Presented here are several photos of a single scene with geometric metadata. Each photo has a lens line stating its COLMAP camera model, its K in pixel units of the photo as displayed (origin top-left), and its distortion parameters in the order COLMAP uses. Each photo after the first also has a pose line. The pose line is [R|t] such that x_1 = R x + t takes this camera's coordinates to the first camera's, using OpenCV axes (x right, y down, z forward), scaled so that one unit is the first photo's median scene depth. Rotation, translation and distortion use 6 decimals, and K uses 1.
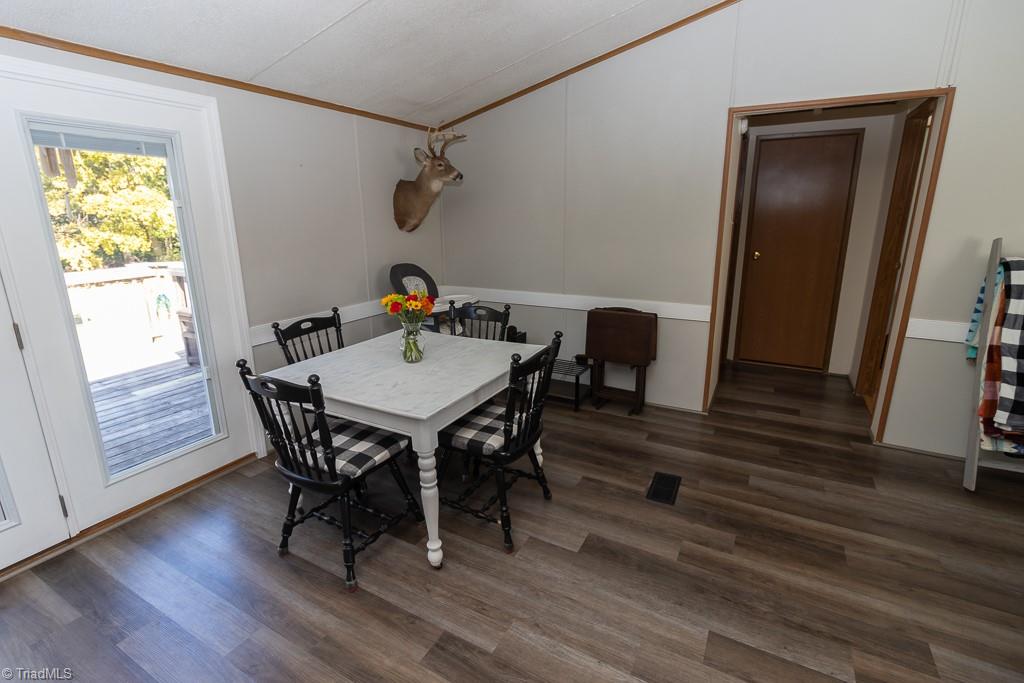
lens RADIAL K [[469.0, 0, 513.2], [0, 469.0, 325.2], [0, 0, 1]] dist [-0.000261, -0.001456]
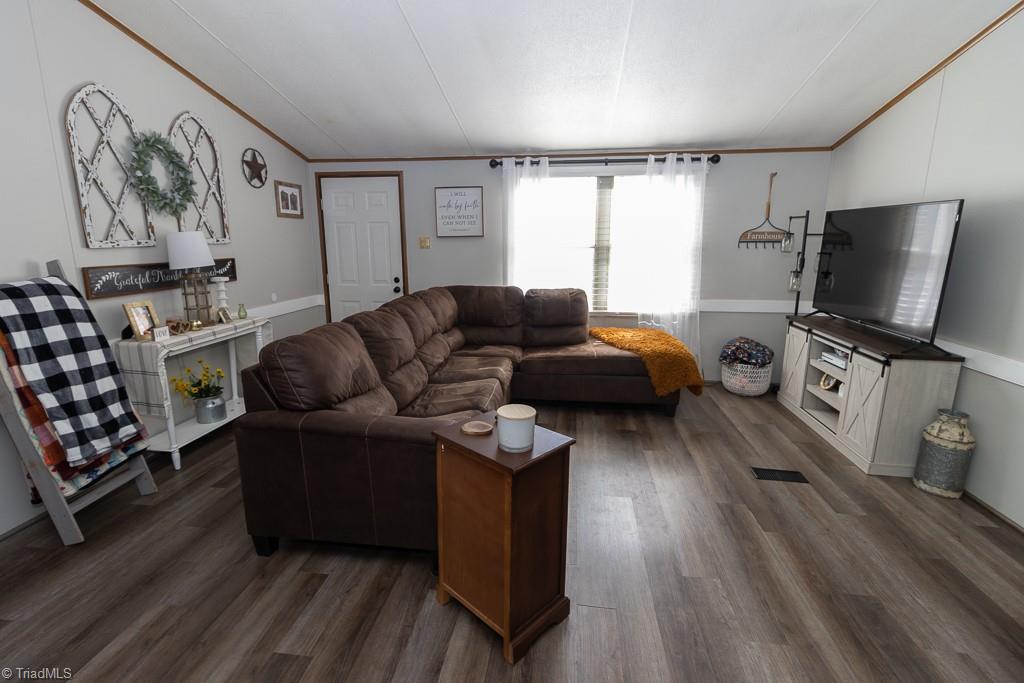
lens RADIAL K [[469.0, 0, 513.2], [0, 469.0, 325.2], [0, 0, 1]] dist [-0.000261, -0.001456]
pose [[-0.363297, -0.170359, 0.915966, -0.077720], [0.215887, 0.940989, 0.260640, -0.095893], [-0.906315, 0.292435, -0.305080, 0.409308]]
